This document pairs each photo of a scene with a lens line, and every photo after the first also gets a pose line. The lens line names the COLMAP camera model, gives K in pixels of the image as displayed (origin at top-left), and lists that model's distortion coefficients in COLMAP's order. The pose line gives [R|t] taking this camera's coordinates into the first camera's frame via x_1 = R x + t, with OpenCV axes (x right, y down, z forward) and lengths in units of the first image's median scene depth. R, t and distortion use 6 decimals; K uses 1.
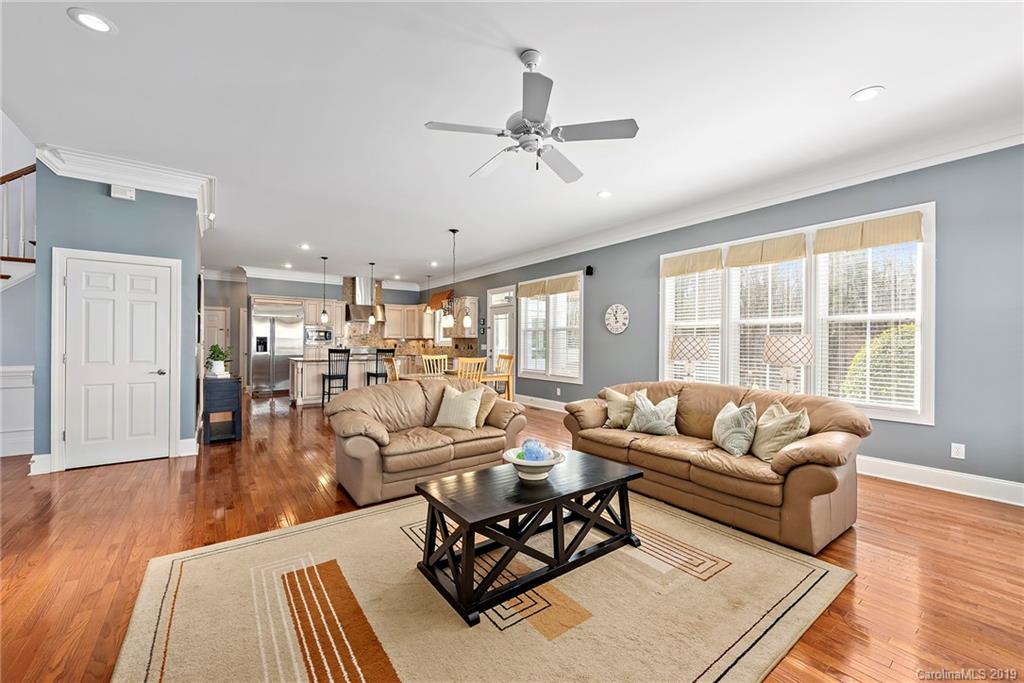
lens RADIAL K [[404.8, 0, 514.8], [0, 404.8, 341.8], [0, 0, 1]] dist [-0.000463, -0.000007]
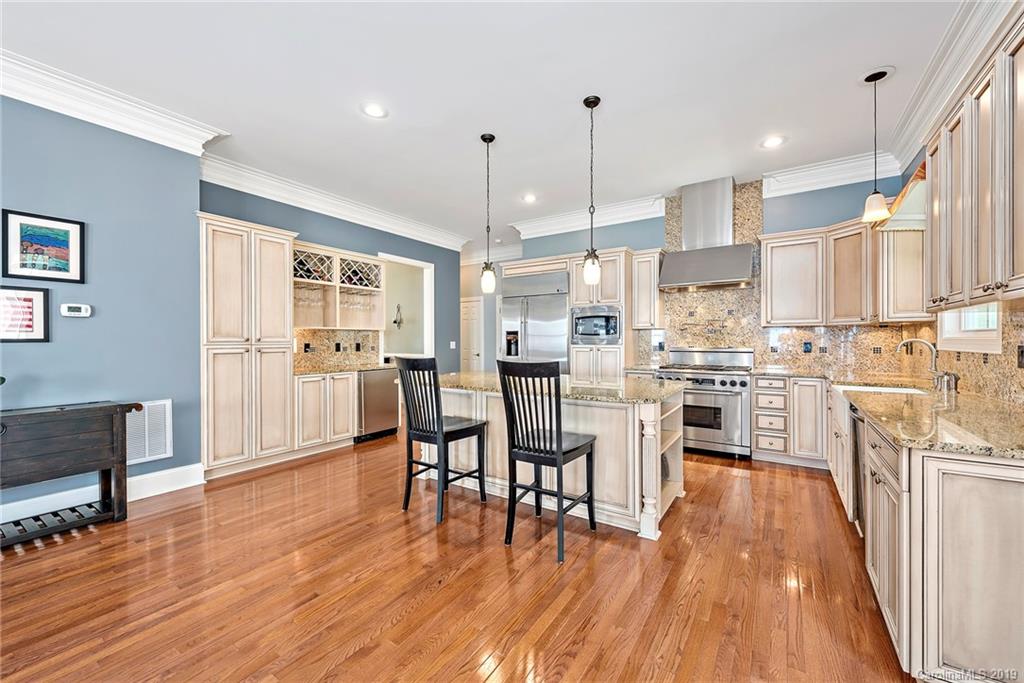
lens RADIAL K [[404.8, 0, 514.4], [0, 404.8, 342.8], [0, 0, 1]] dist [-0.000463, -0.000007]
pose [[0.351176, -0.002676, -0.936306, -0.058816], [0.005110, 0.999987, -0.000942, 0.005258], [0.936295, -0.004453, 0.351185, 0.732472]]
